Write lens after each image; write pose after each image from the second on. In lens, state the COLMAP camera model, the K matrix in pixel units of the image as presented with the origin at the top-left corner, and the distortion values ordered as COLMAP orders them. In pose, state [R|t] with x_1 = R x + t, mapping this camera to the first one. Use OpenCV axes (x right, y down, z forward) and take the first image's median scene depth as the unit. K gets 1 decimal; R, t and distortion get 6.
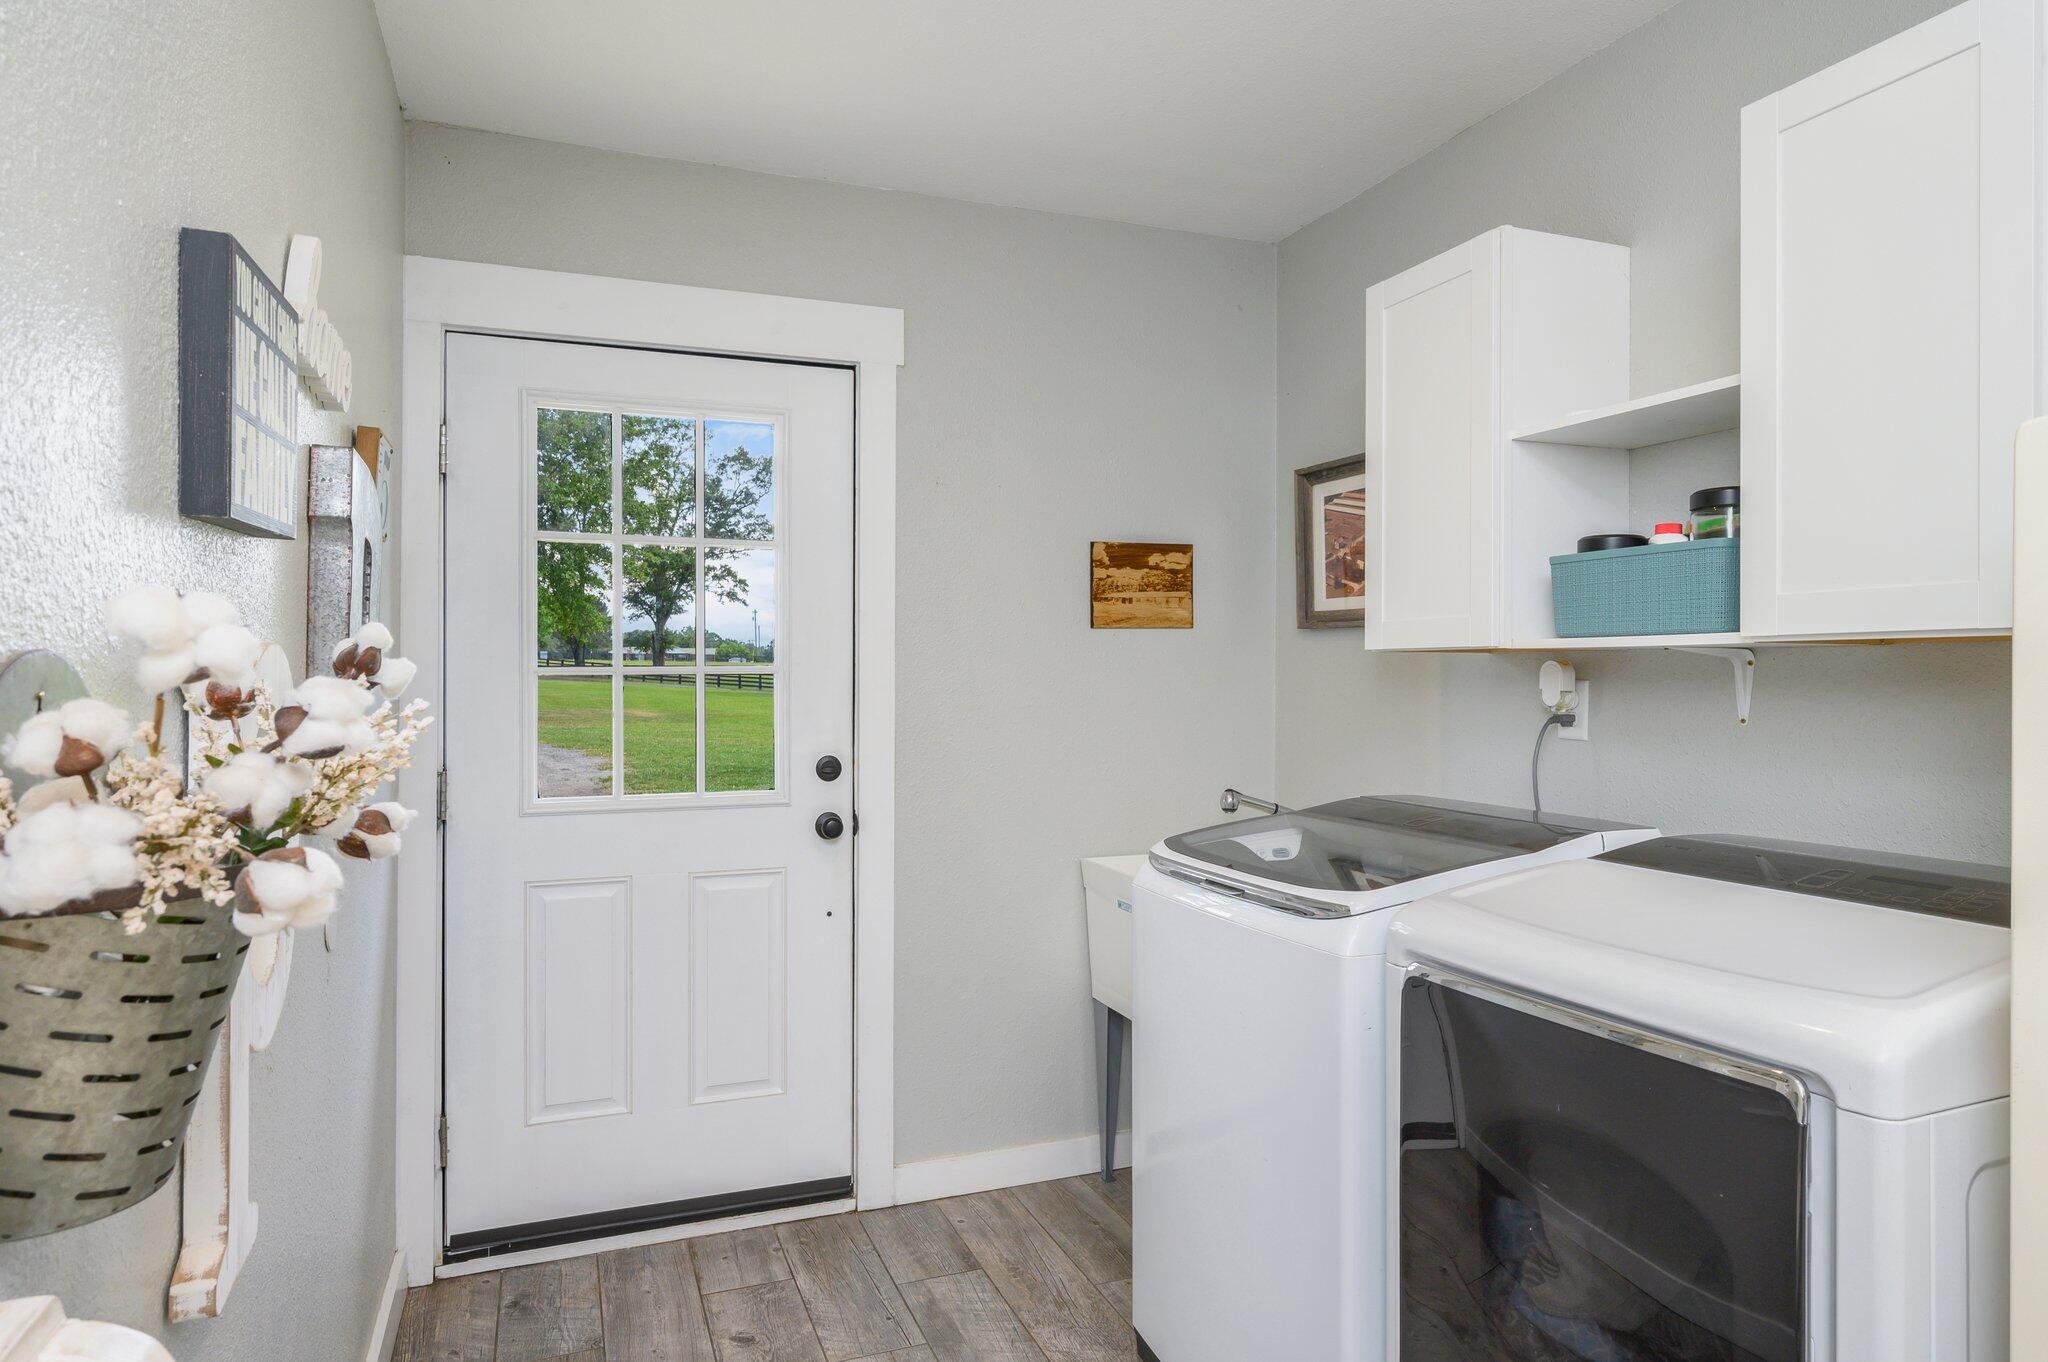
lens RADIAL K [[1181.7, 0, 1034.0], [0, 1181.7, 681.0], [0, 0, 1]] dist [-0.009793, 0.002514]
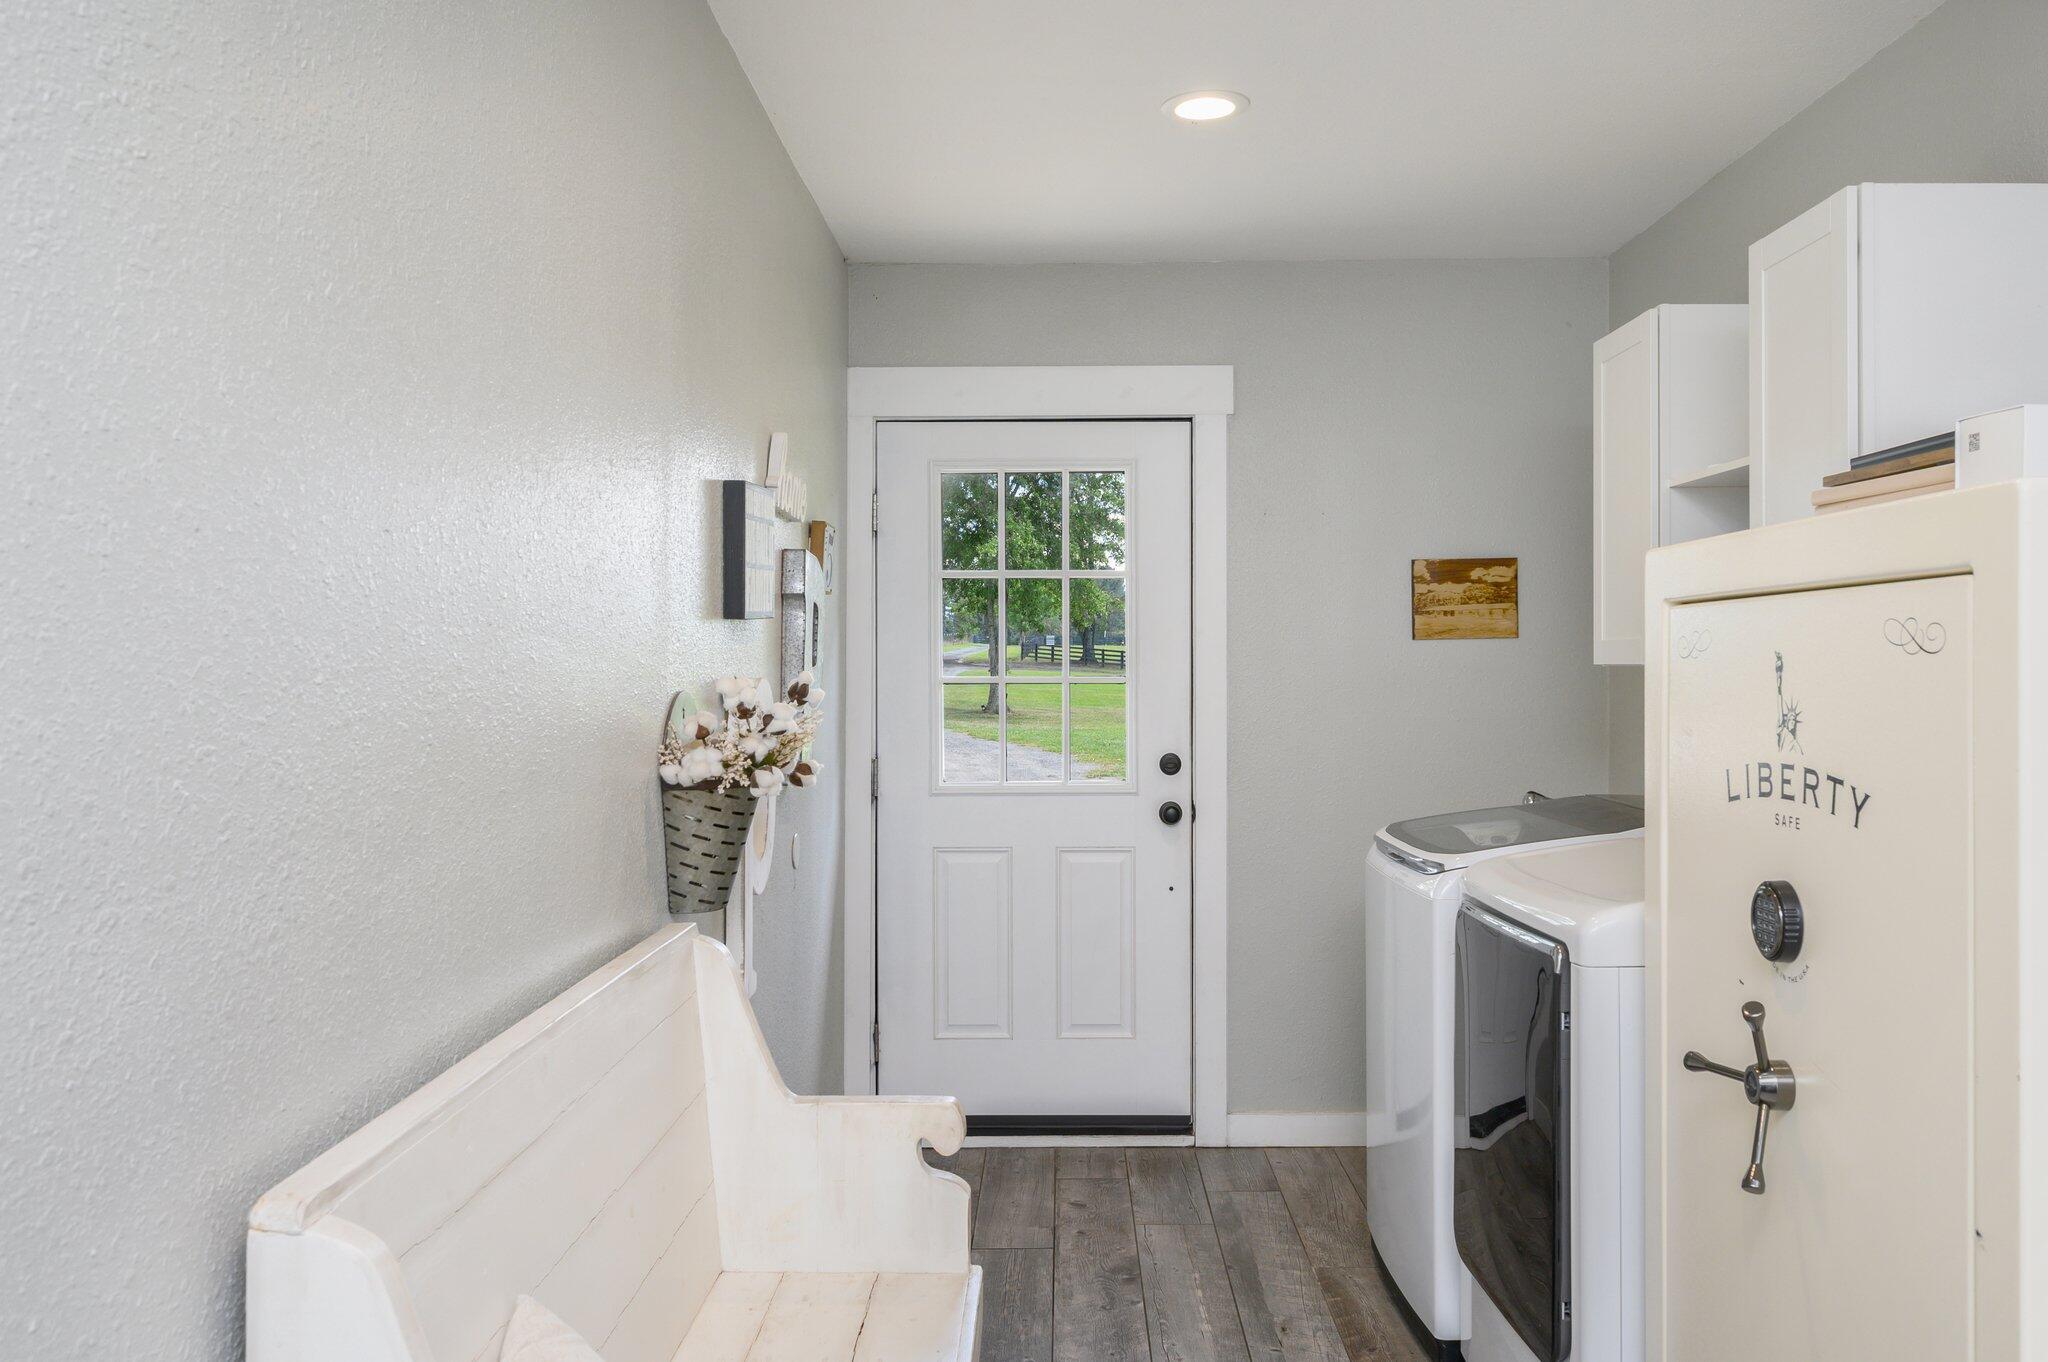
lens RADIAL K [[1539.2, 0, 1022.5], [0, 1539.2, 670.7], [0, 0, 1]] dist [-0.008143, -0.002386]
pose [[0.917582, -0.003637, -0.397529, 0.329192], [0.003191, 0.999993, -0.001782, -0.017948], [0.397533, 0.000367, 0.917588, -0.504735]]
